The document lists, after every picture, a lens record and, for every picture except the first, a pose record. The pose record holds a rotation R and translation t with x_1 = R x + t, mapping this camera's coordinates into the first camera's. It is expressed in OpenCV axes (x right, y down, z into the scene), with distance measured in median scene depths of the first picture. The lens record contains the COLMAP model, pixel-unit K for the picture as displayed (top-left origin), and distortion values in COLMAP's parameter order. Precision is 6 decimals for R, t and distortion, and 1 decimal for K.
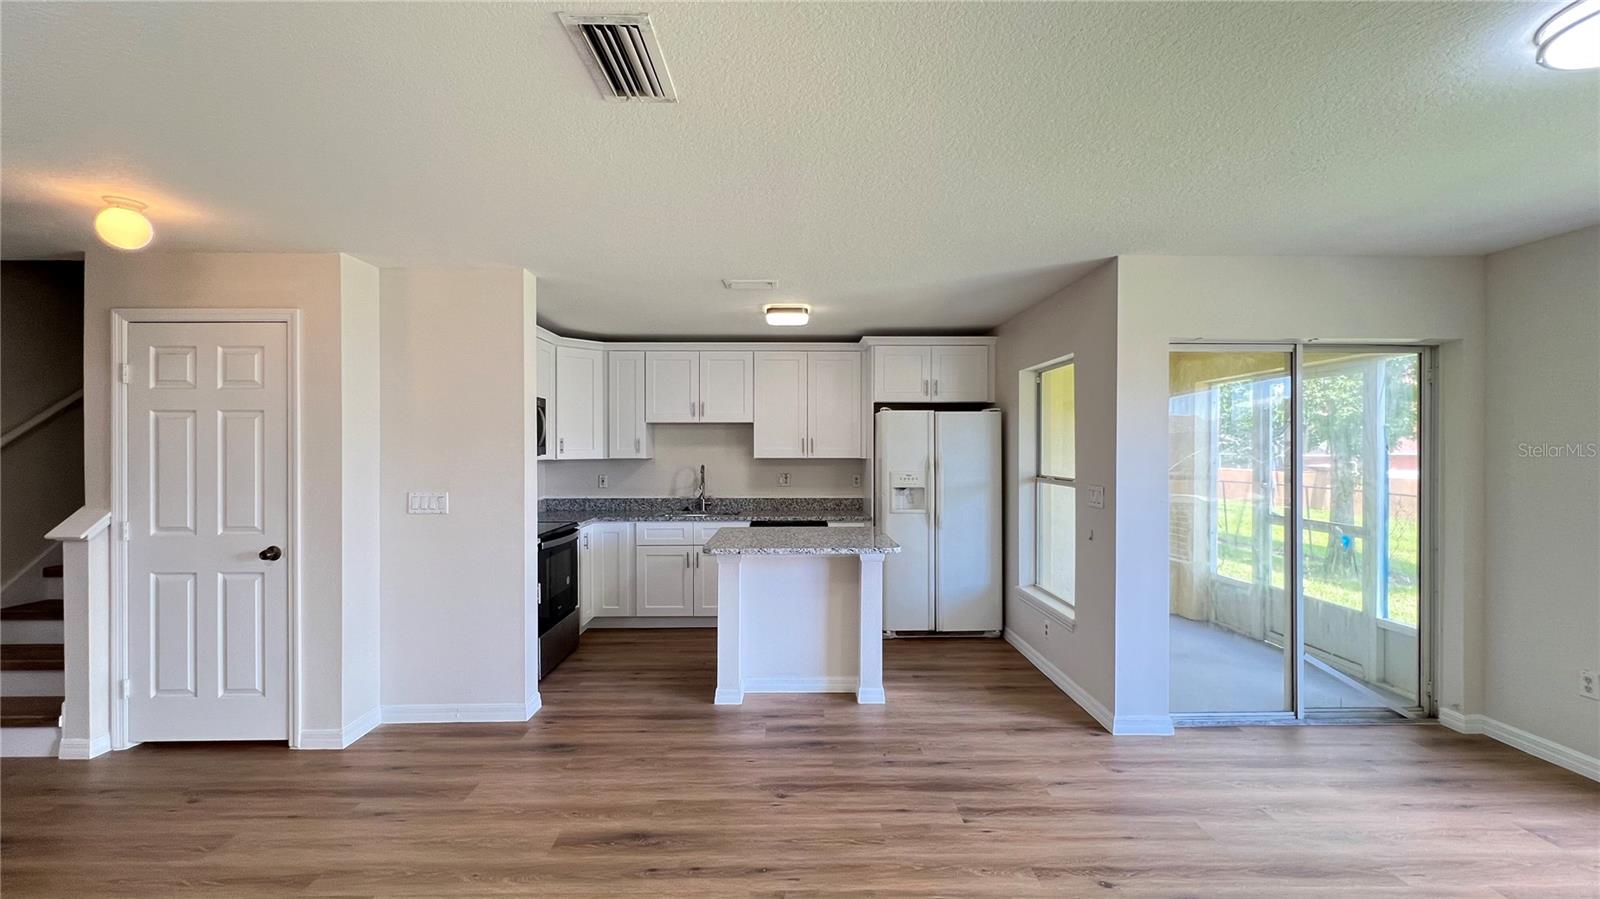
lens RADIAL K [[641.6, 0, 794.0], [0, 641.6, 448.4], [0, 0, 1]] dist [0.000293, 0.000163]
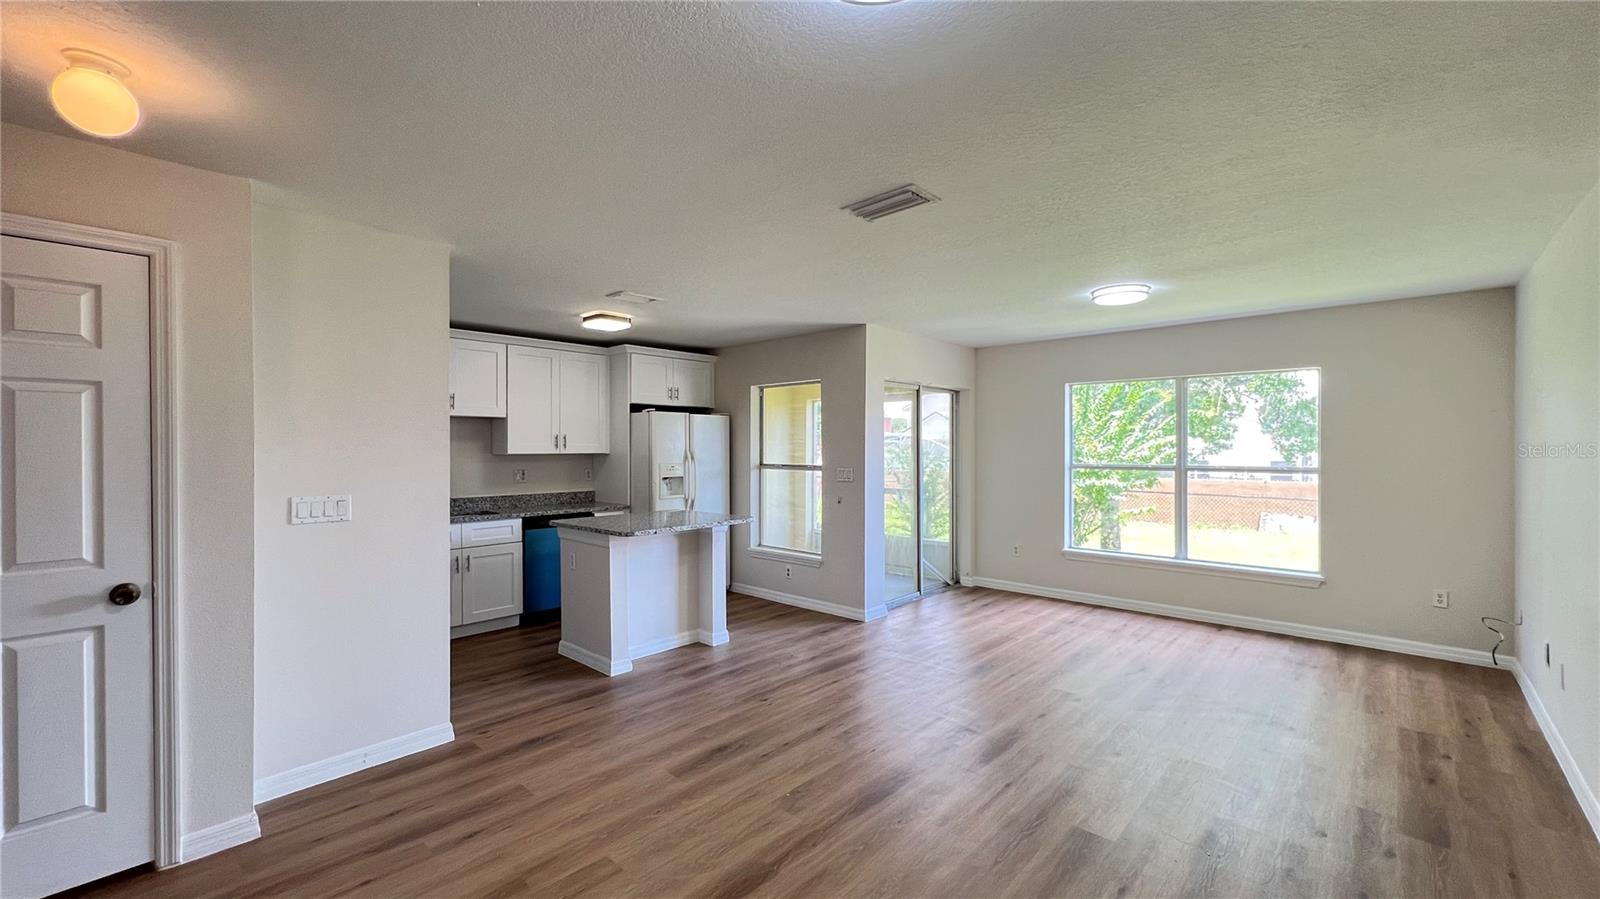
lens RADIAL K [[641.6, 0, 794.0], [0, 641.6, 448.4], [0, 0, 1]] dist [0.000293, 0.000163]
pose [[0.691404, -0.003036, 0.722462, -0.722638], [0.002598, 0.999995, 0.001717, 0.009097], [-0.722463, 0.000690, 0.691409, 0.018488]]
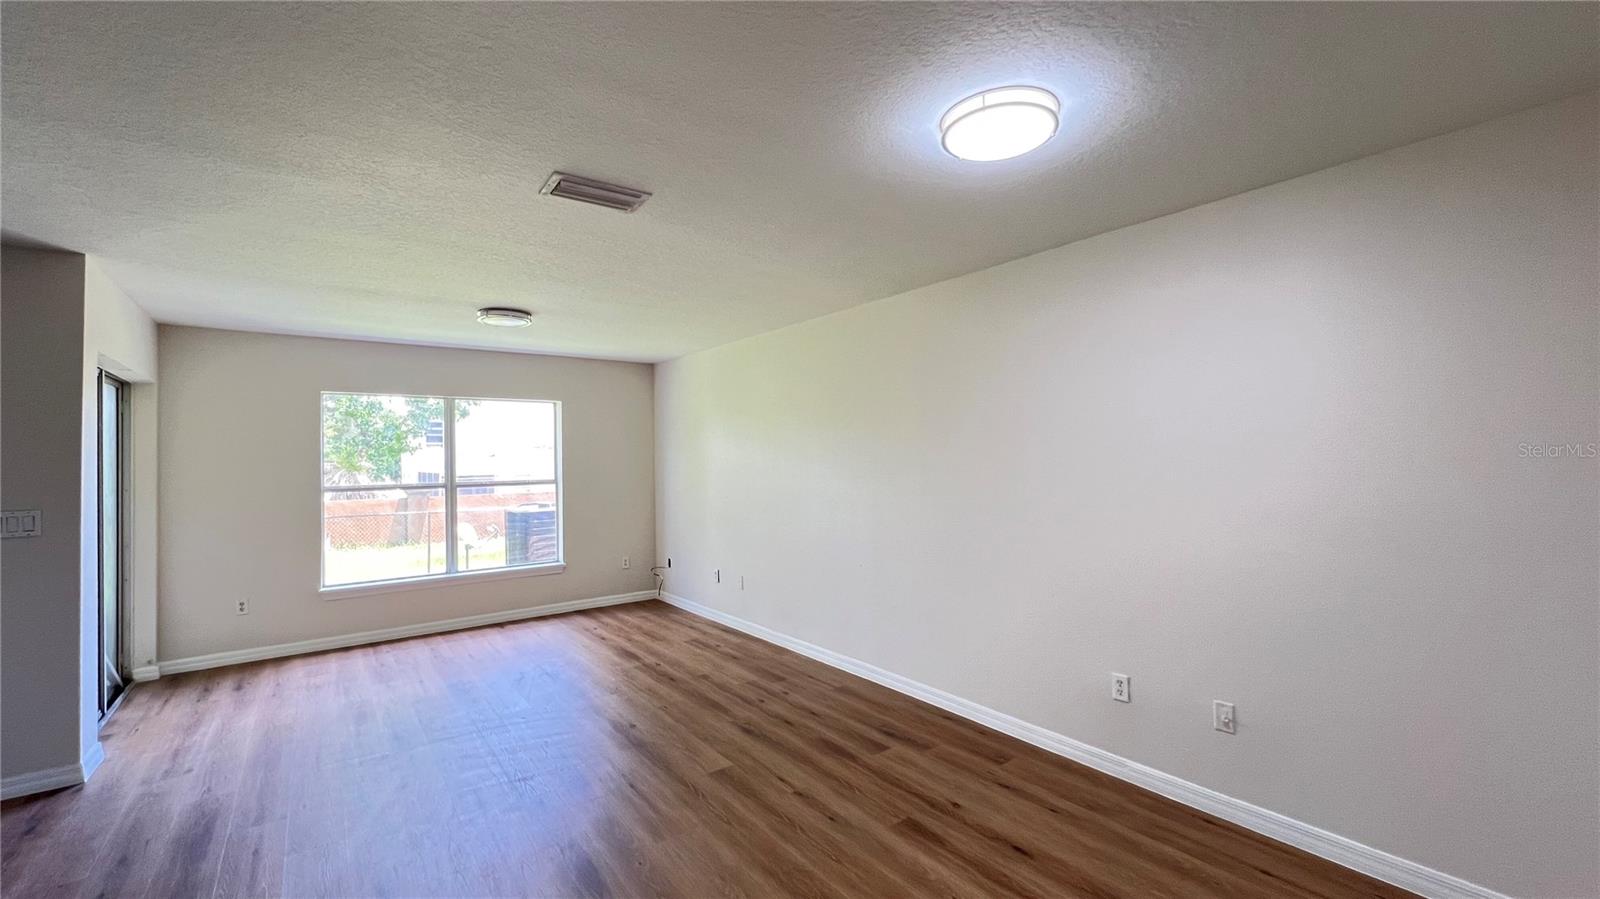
lens RADIAL K [[641.6, 0, 794.0], [0, 641.6, 448.4], [0, 0, 1]] dist [0.000293, 0.000163]
pose [[-0.591885, 0.022776, 0.805700, -0.765248], [0.017704, 0.999727, -0.015255, 0.009124], [-0.805828, 0.005236, -0.592127, 0.674475]]
